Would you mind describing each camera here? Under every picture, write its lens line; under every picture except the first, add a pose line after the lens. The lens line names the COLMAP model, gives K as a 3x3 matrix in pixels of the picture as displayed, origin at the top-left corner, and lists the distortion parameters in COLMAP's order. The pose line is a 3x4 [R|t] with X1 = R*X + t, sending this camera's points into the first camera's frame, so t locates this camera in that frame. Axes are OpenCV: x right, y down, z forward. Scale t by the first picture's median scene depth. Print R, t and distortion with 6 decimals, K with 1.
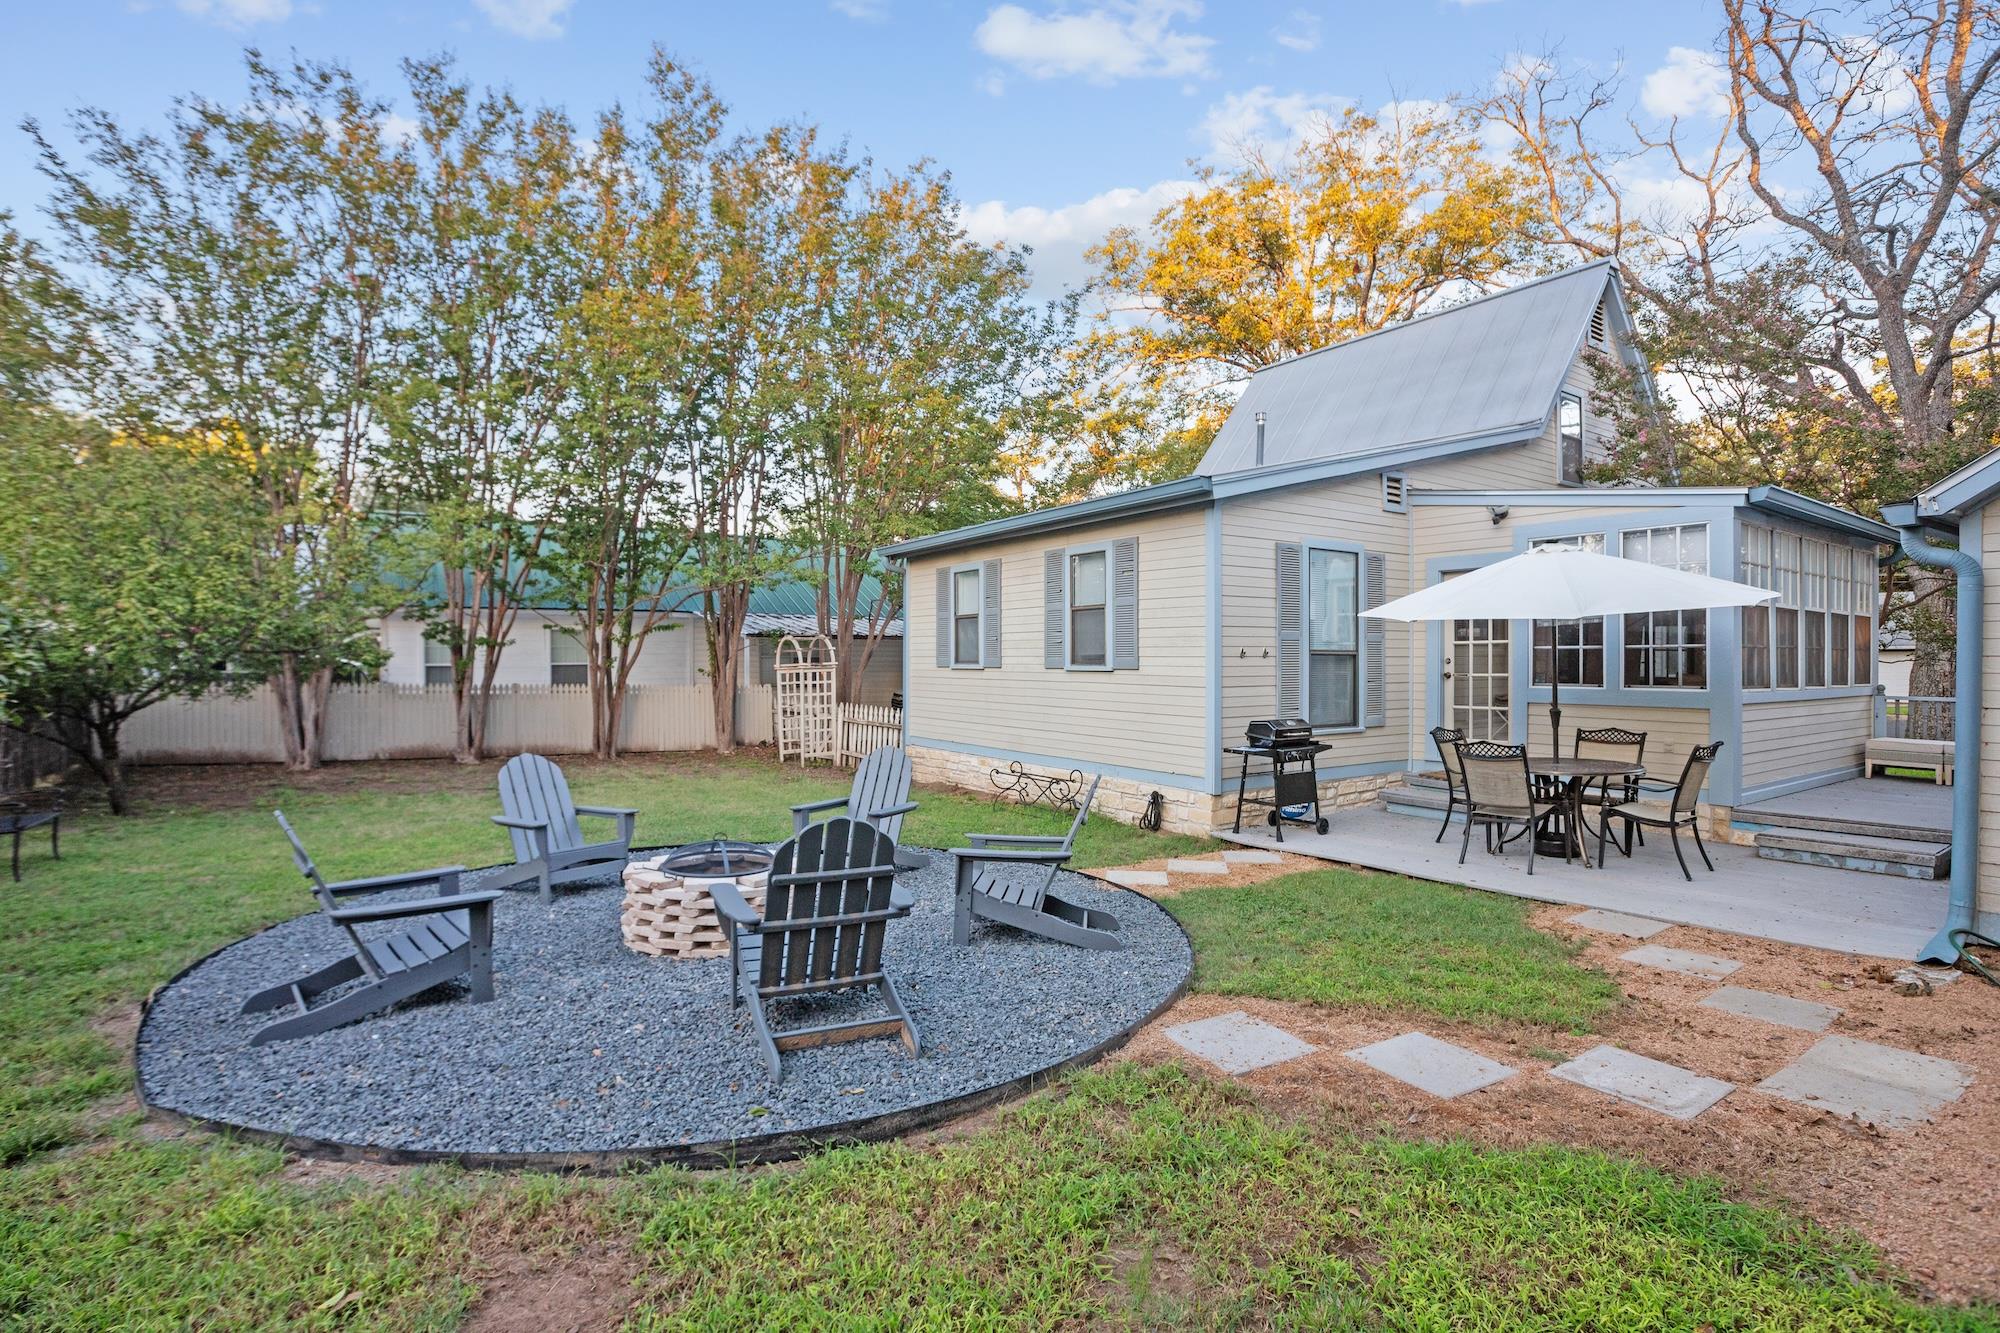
lens RADIAL K [[929.0, 0, 1000.8], [0, 929.0, 661.6], [0, 0, 1]] dist [-0.028183, 0.000239]
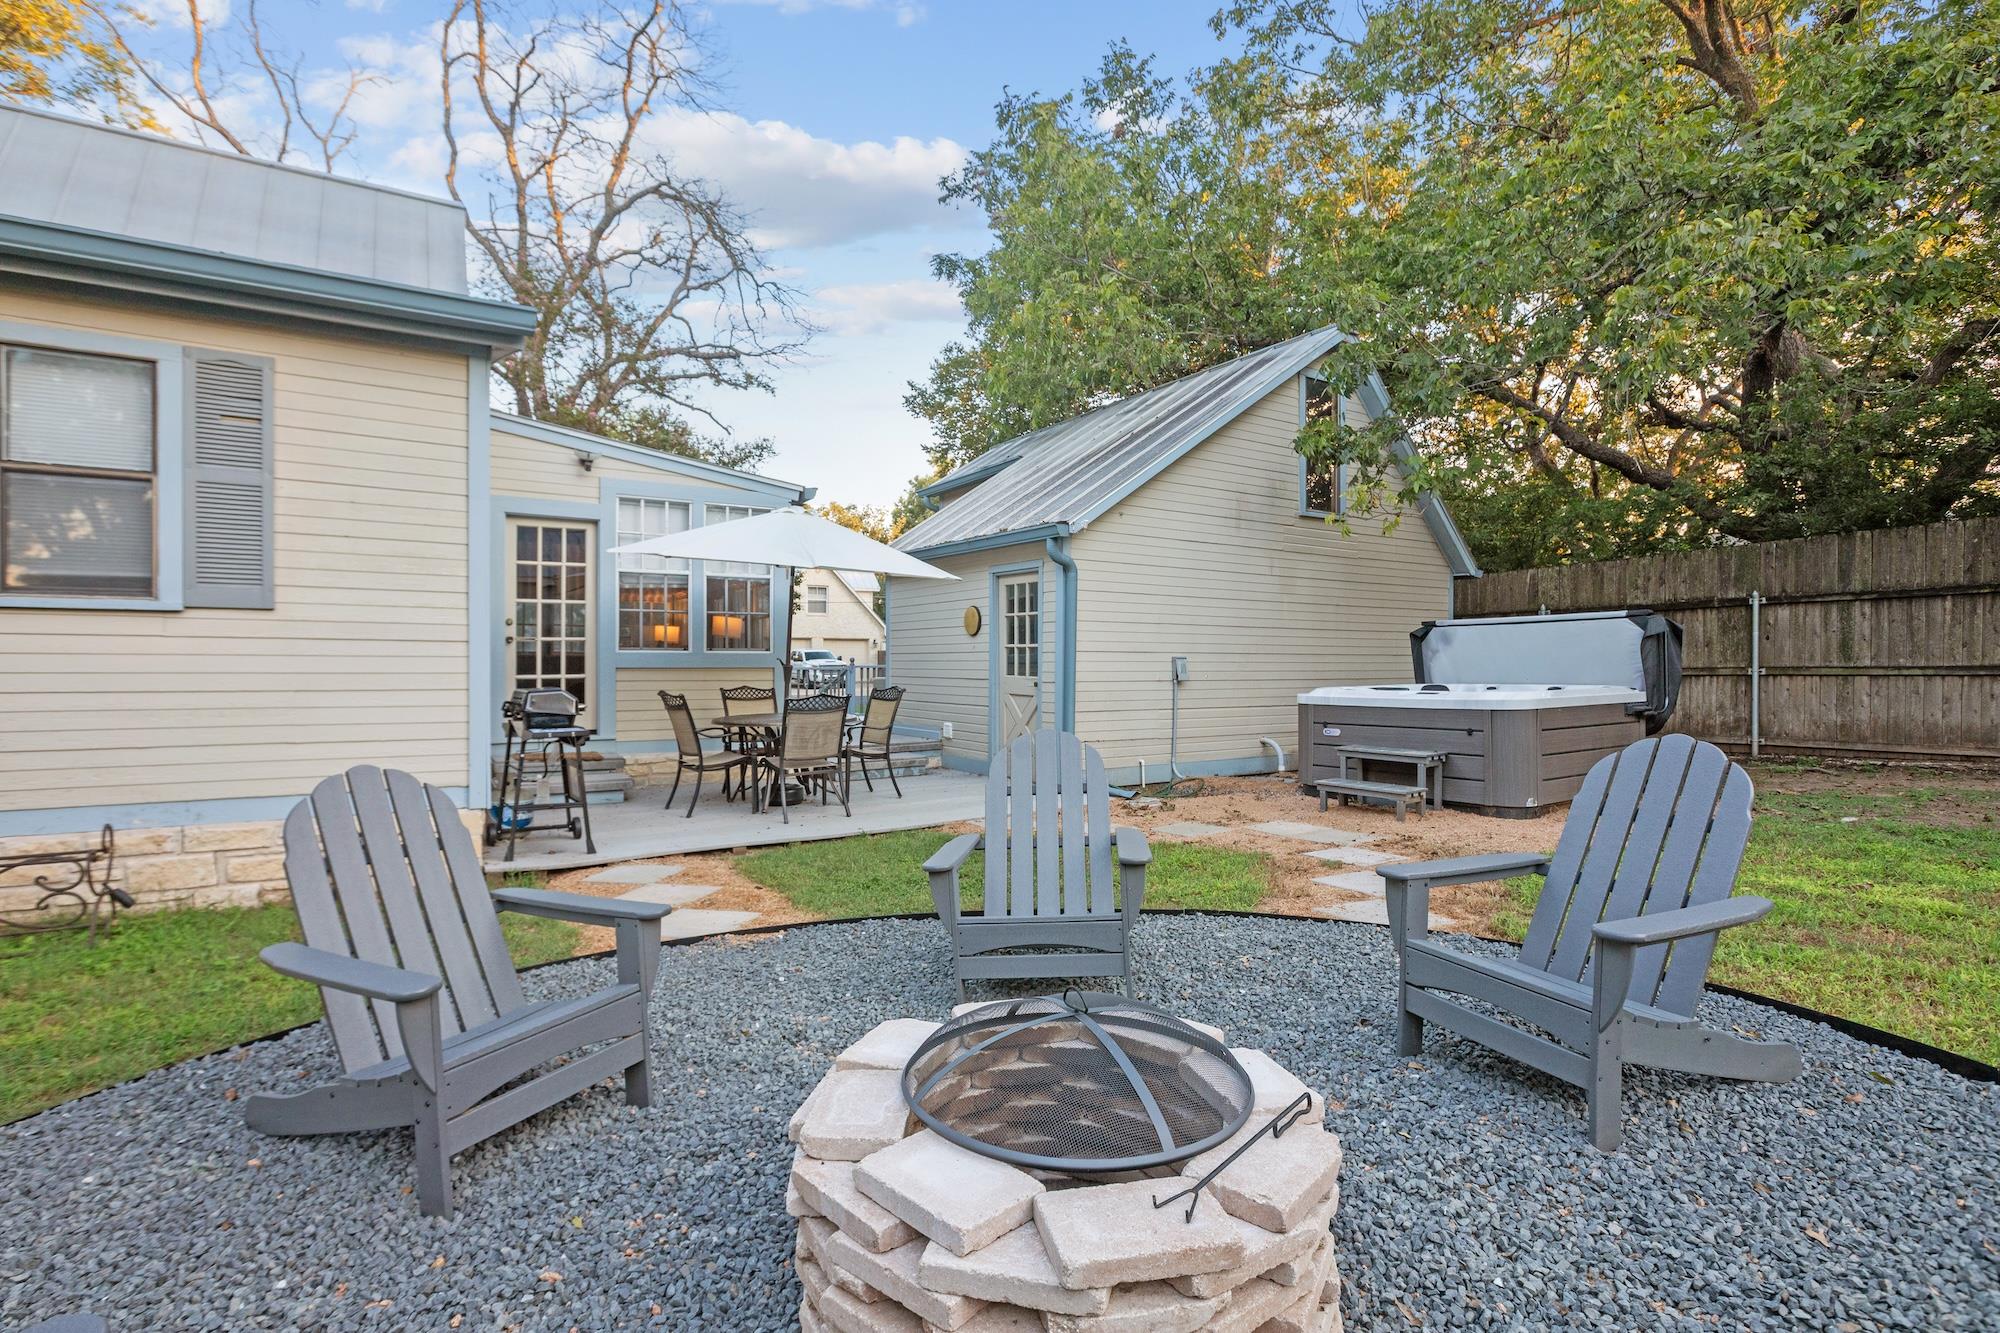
lens RADIAL K [[929.0, 0, 1000.8], [0, 929.0, 661.6], [0, 0, 1]] dist [-0.028183, 0.000239]
pose [[0.008653, -0.000708, 0.999962, -0.363275], [0.001767, 0.999998, 0.000693, 0.037797], [-0.999961, 0.001761, 0.008654, 0.586906]]
